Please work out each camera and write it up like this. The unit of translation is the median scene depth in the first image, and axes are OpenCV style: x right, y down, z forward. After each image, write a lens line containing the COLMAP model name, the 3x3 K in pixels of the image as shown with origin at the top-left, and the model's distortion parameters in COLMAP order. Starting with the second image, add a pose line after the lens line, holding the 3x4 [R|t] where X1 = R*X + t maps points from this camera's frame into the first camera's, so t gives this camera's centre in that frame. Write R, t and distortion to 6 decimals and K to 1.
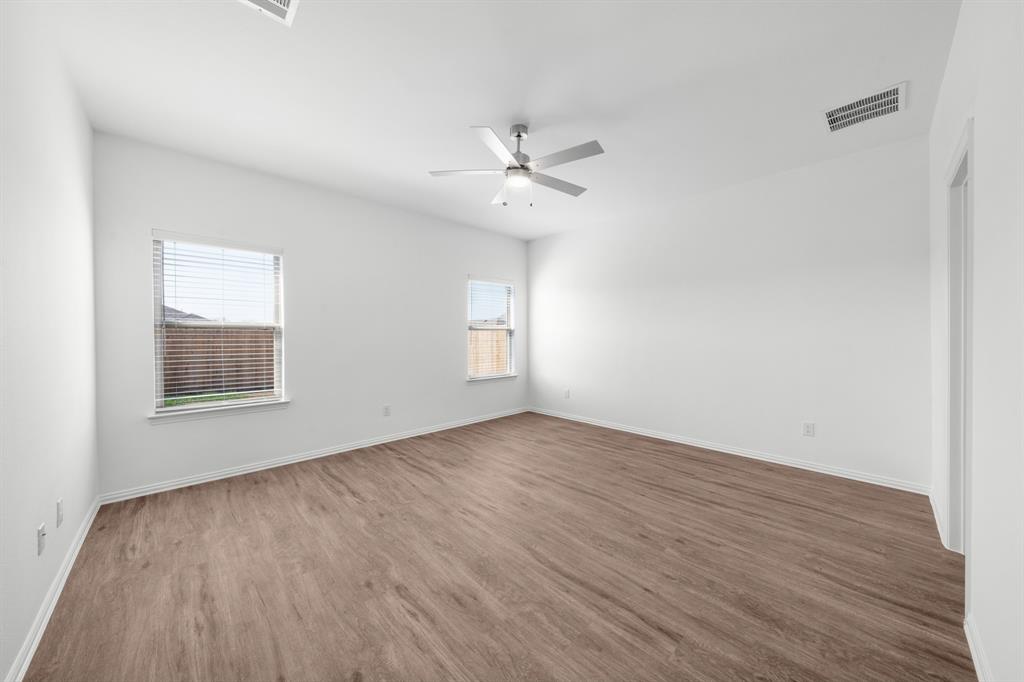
lens RADIAL K [[355.8, 0, 515.7], [0, 355.8, 336.3], [0, 0, 1]] dist [0.000068, 0.000148]
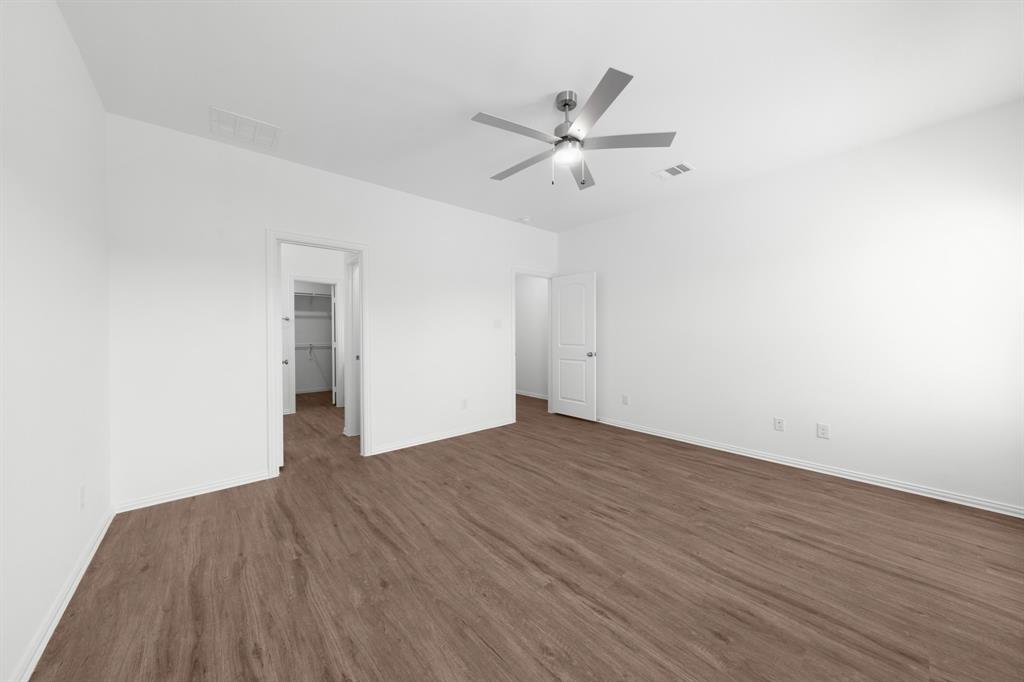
lens RADIAL K [[355.8, 0, 515.7], [0, 355.8, 336.3], [0, 0, 1]] dist [0.000068, 0.000148]
pose [[-0.998871, 0.011082, 0.046198, 0.095698], [0.011713, 0.999842, 0.013403, -0.006934], [-0.046042, 0.013929, -0.998842, 1.861509]]
